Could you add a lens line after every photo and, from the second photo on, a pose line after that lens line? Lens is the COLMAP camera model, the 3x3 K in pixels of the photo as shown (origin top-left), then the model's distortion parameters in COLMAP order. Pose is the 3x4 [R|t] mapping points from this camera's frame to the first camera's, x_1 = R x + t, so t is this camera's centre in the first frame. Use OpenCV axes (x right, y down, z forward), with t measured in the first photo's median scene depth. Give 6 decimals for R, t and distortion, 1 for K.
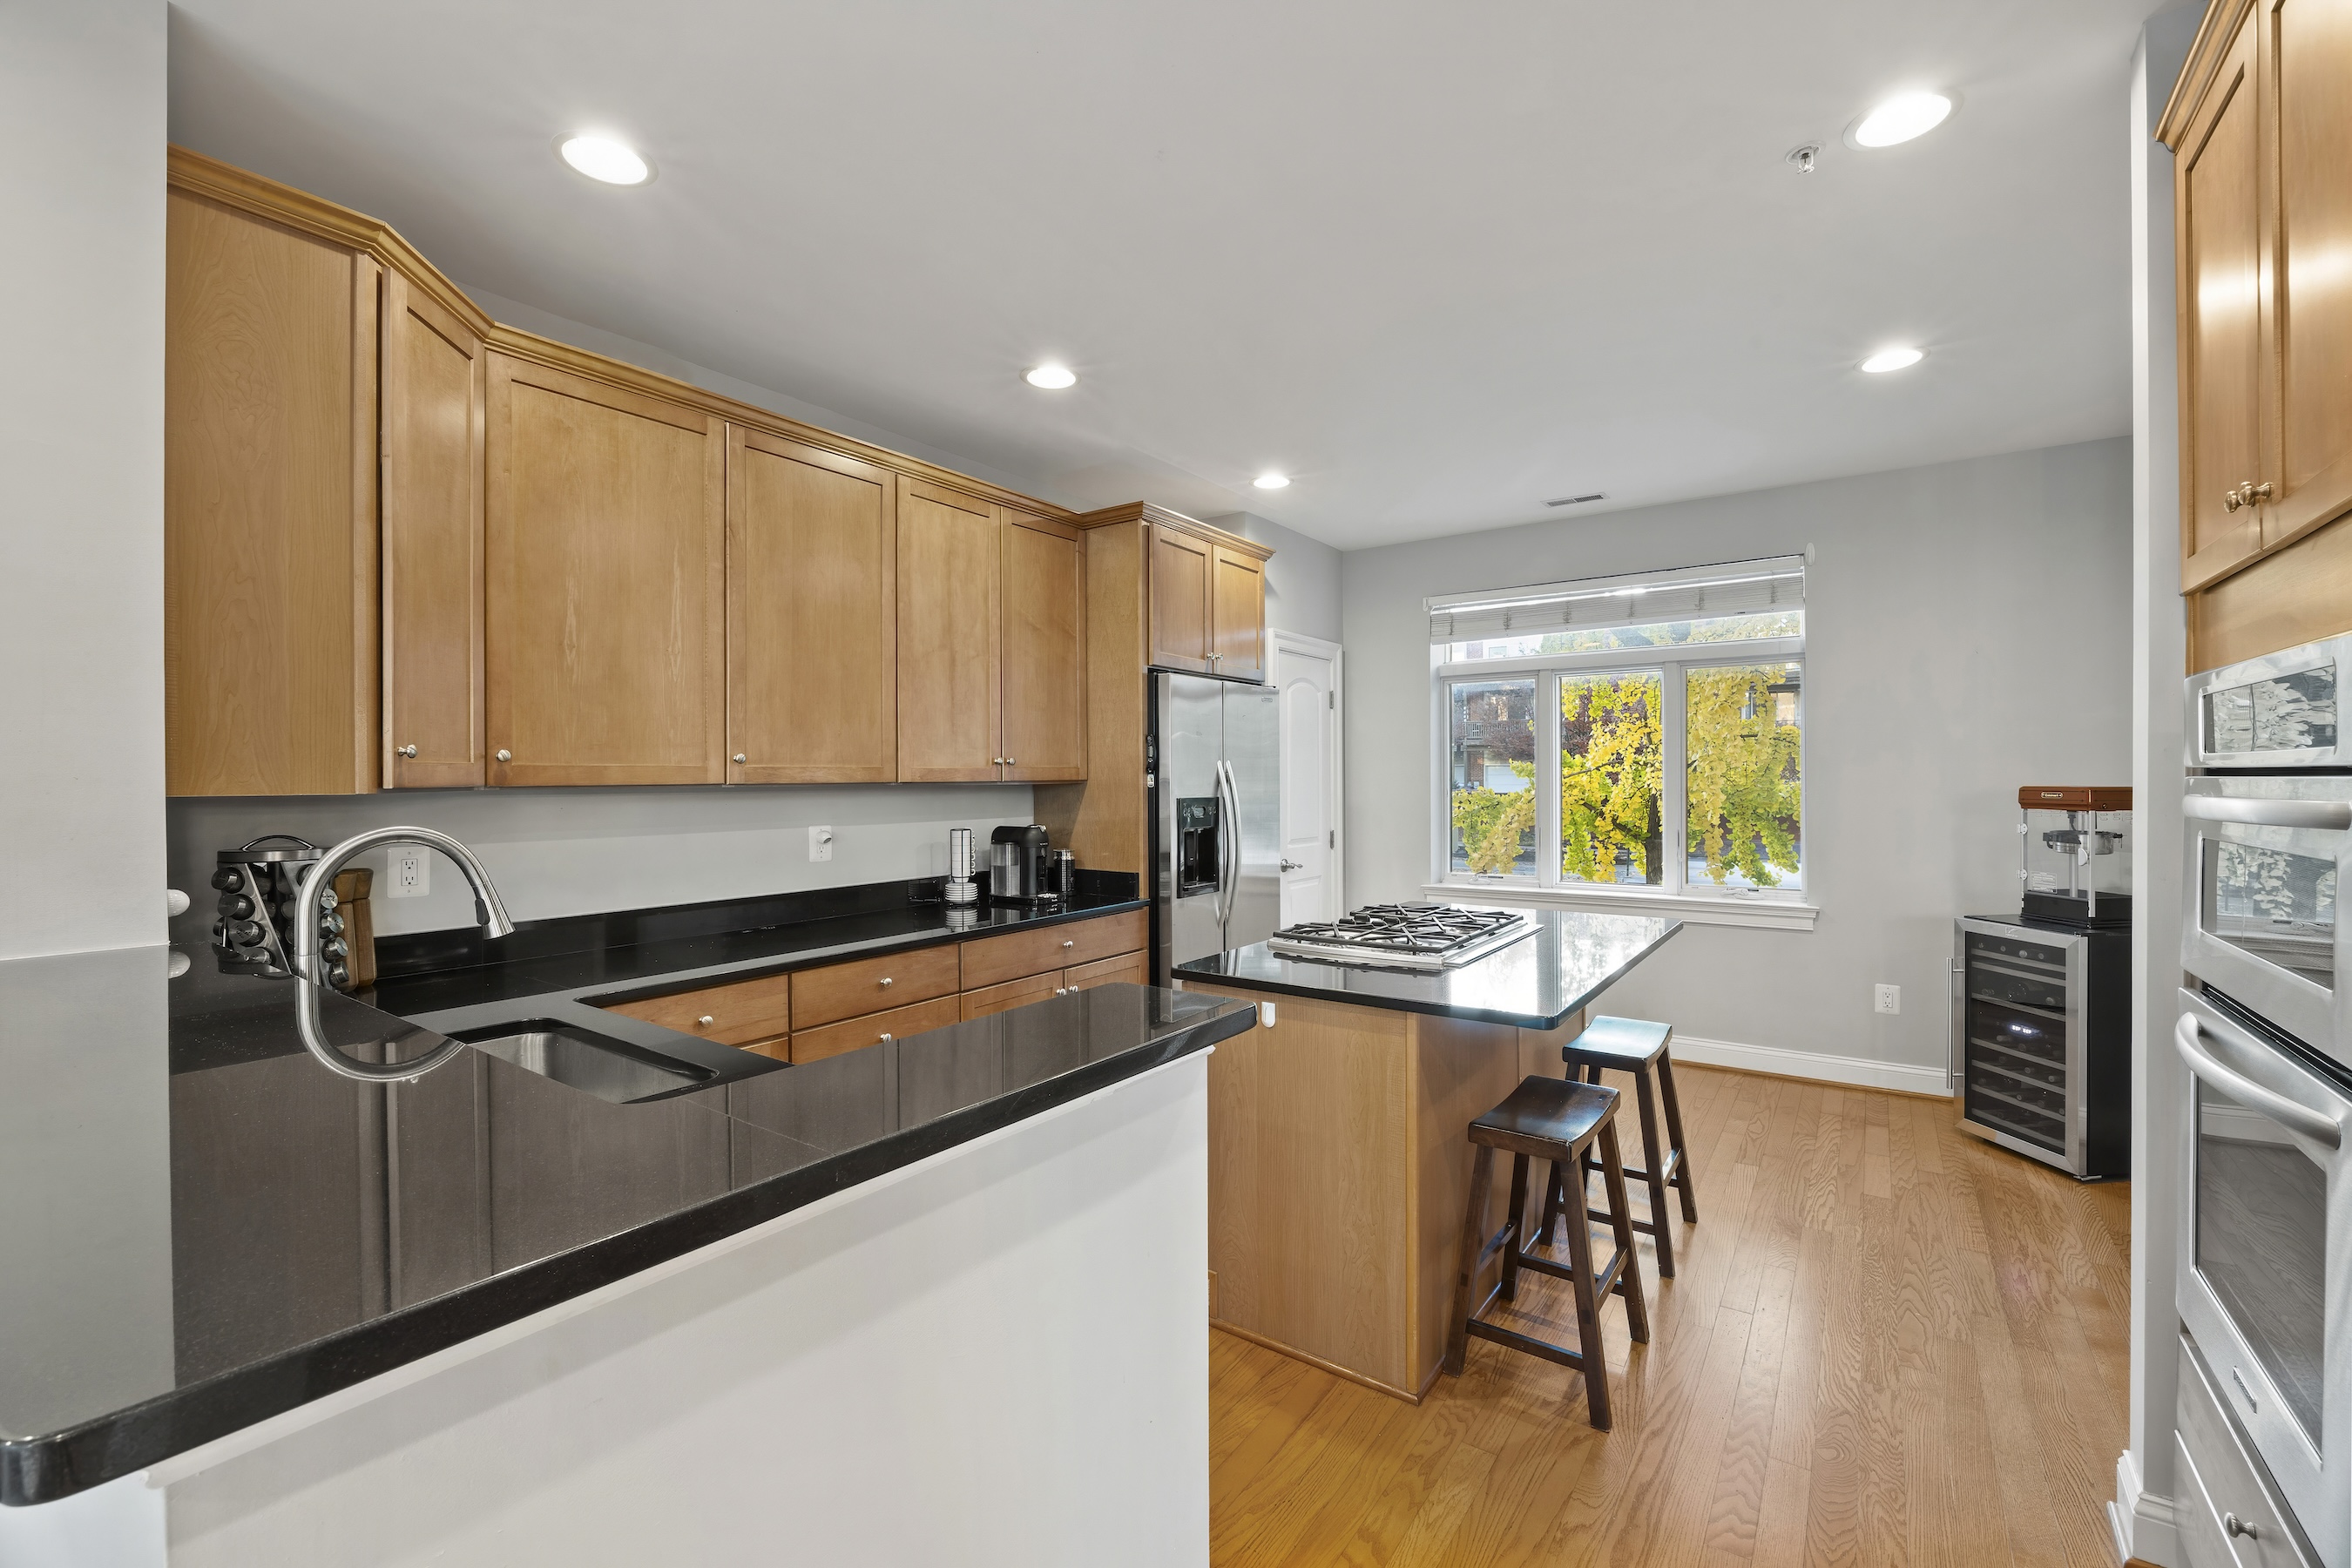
lens RADIAL K [[987.1, 0, 1176.0], [0, 987.1, 784.0], [0, 0, 1]] dist [-0.015353, -0.000092]
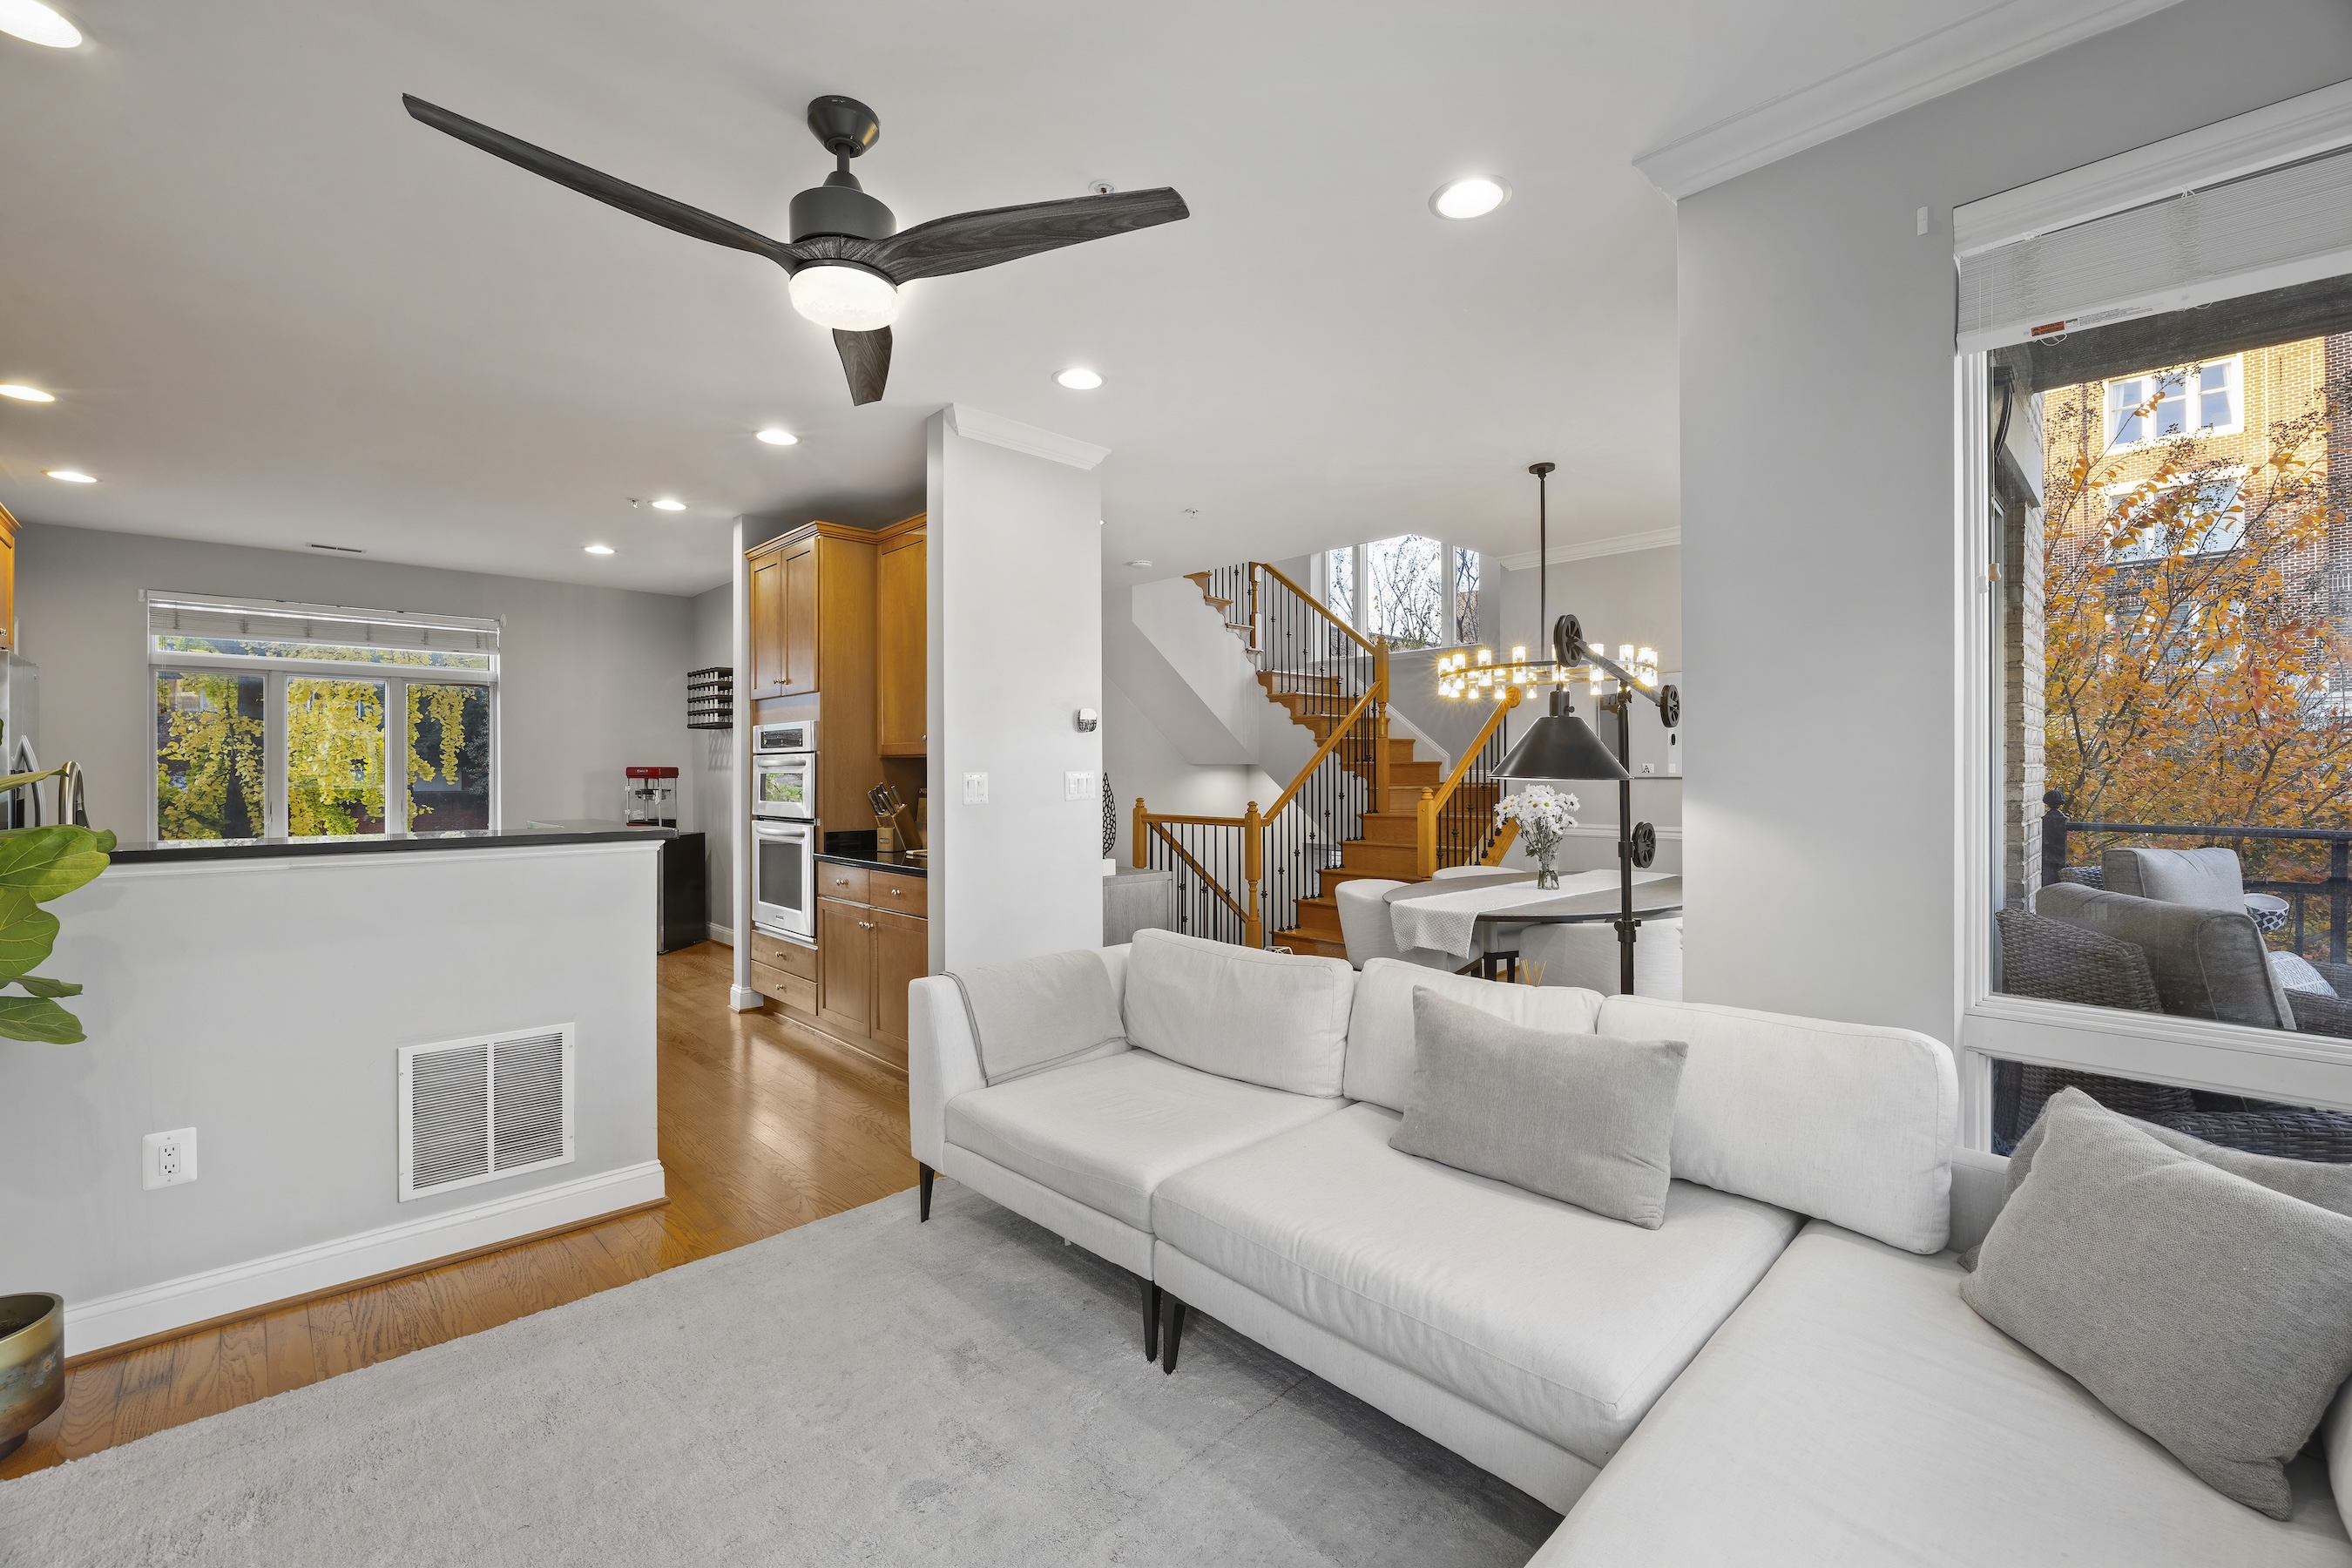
lens RADIAL K [[966.7, 0, 1179.0], [0, 966.7, 775.8], [0, 0, 1]] dist [-0.026778, 0.012959]
pose [[0.182991, 0.003810, 0.983107, -0.834141], [0.004098, 0.999981, -0.004638, 0.034575], [-0.983106, 0.004877, 0.182972, -0.442485]]
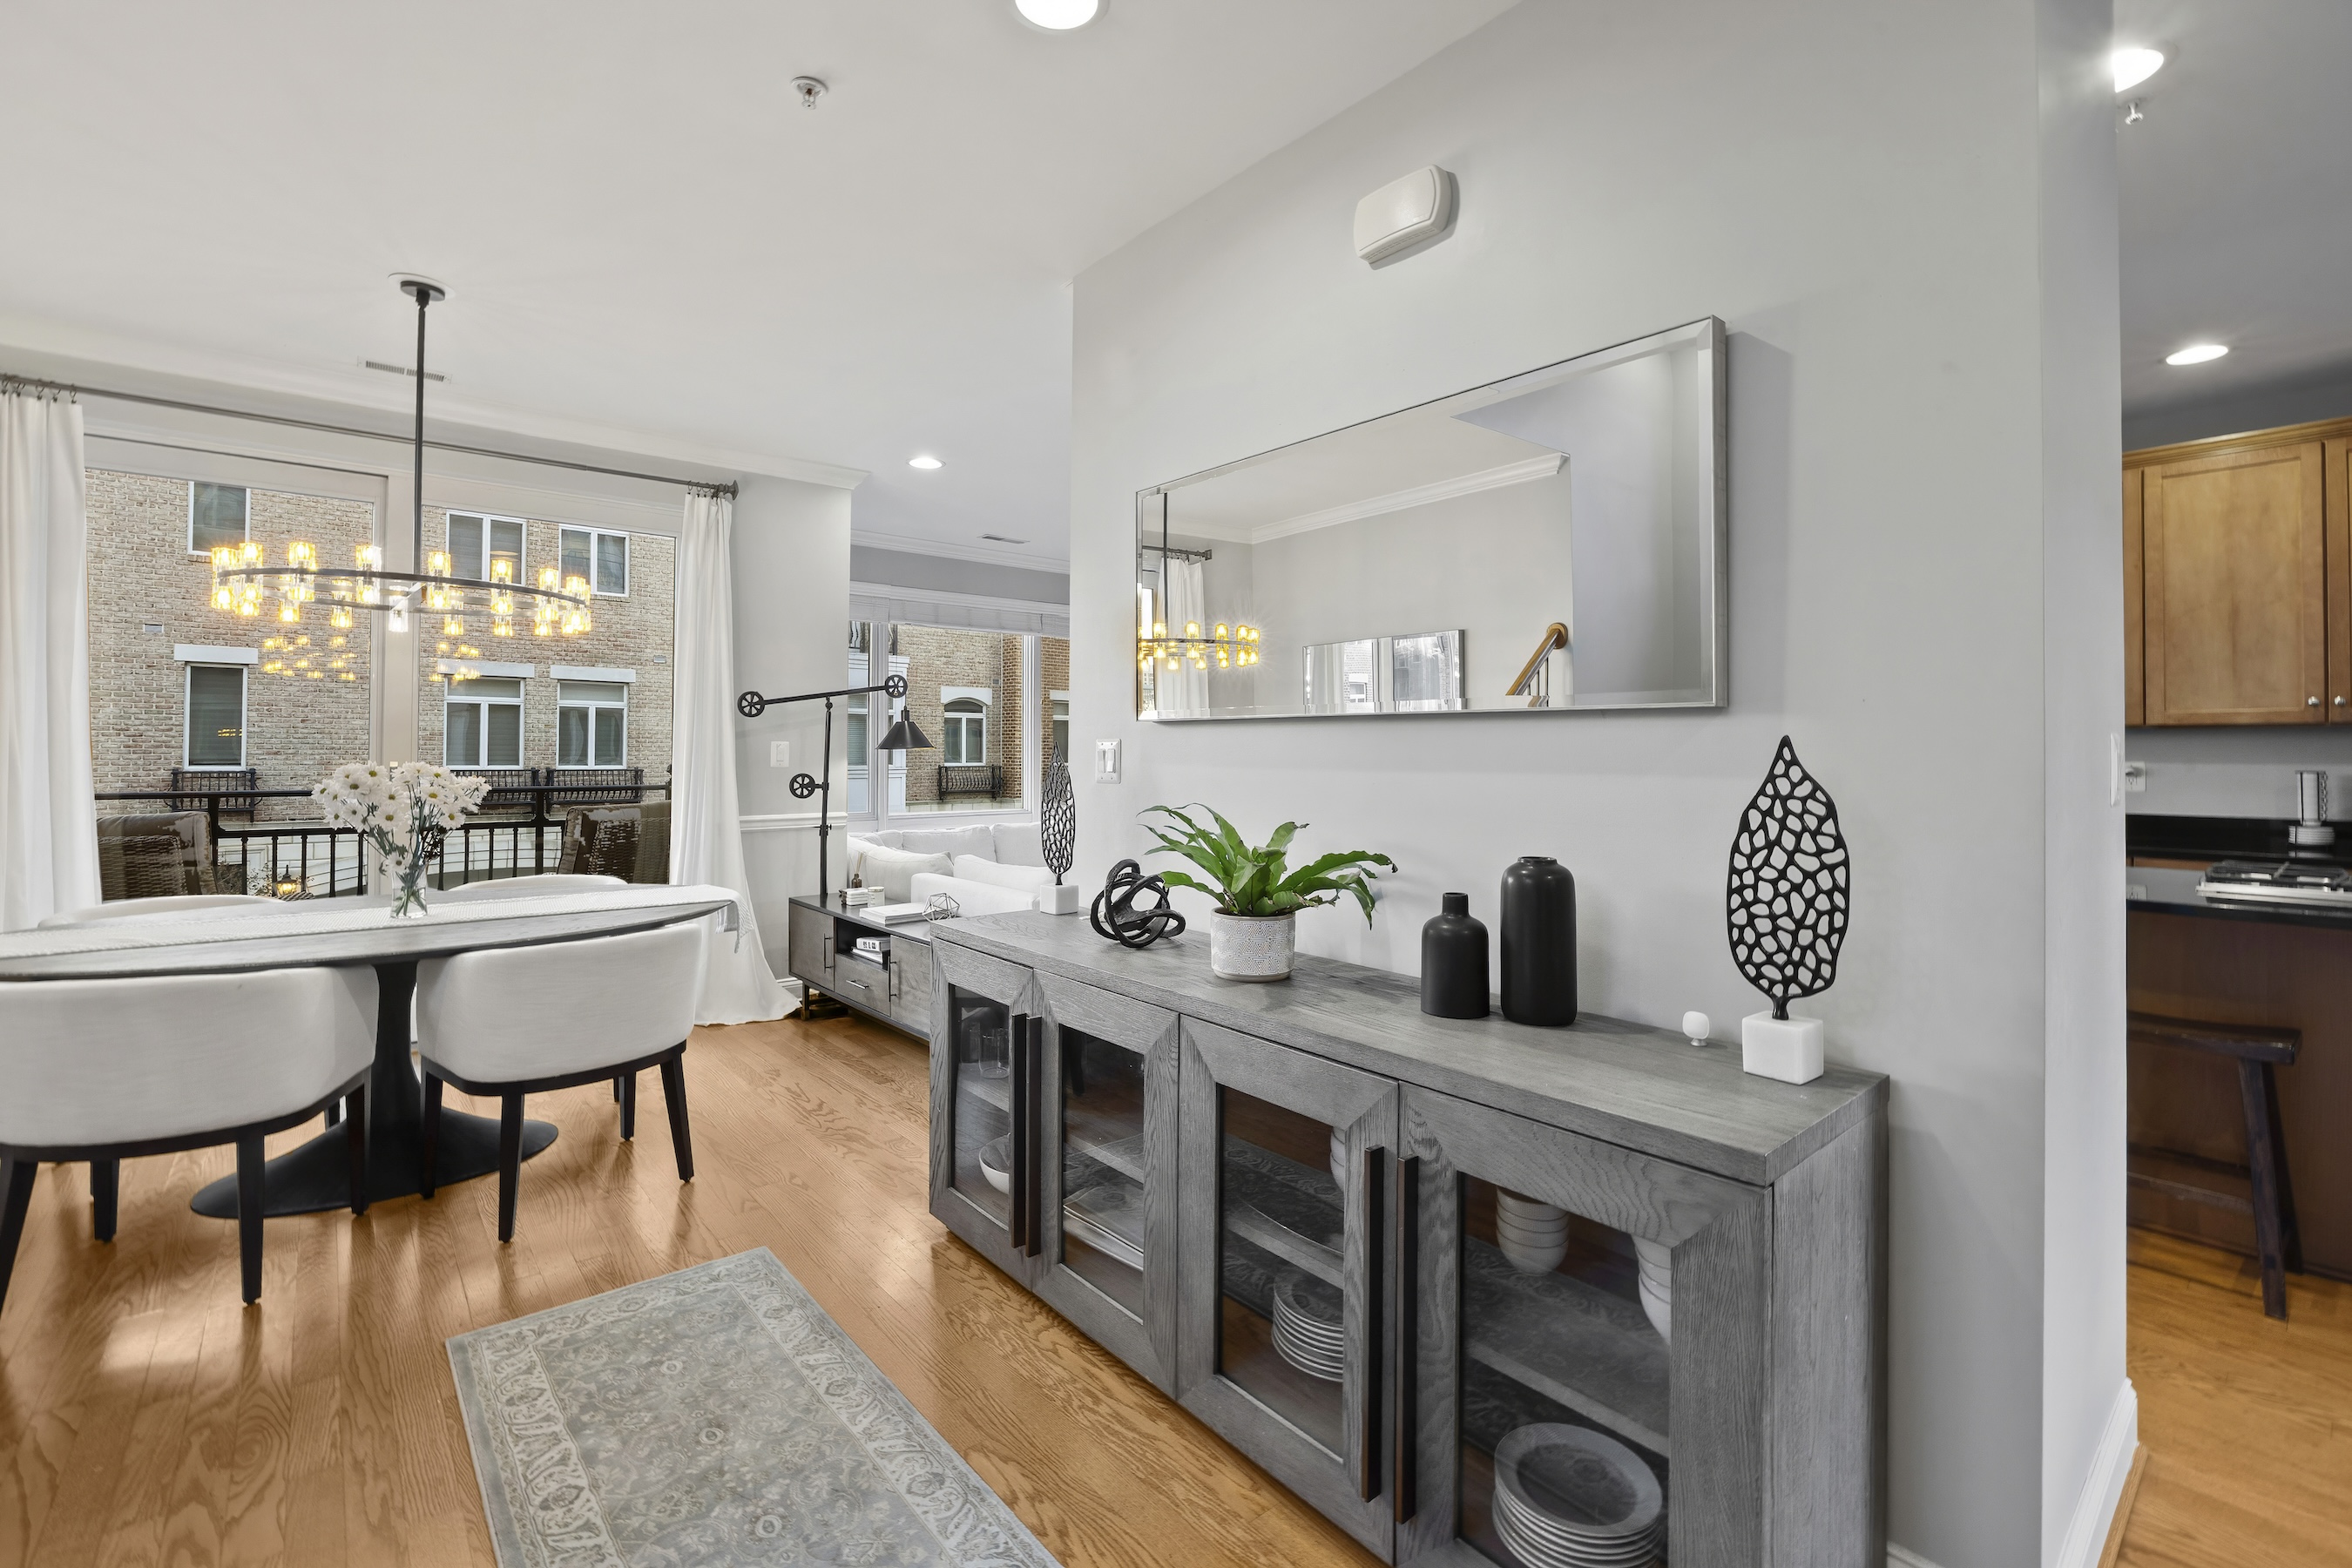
lens RADIAL K [[1024.7, 0, 1153.1], [0, 1024.7, 741.0], [0, 0, 1]] dist [-0.009537, 0.001026]
pose [[-0.269300, -0.003220, -0.963051, 1.123086], [-0.006550, 0.999977, -0.001512, 0.023978], [0.963034, 0.005901, -0.269315, 0.168585]]
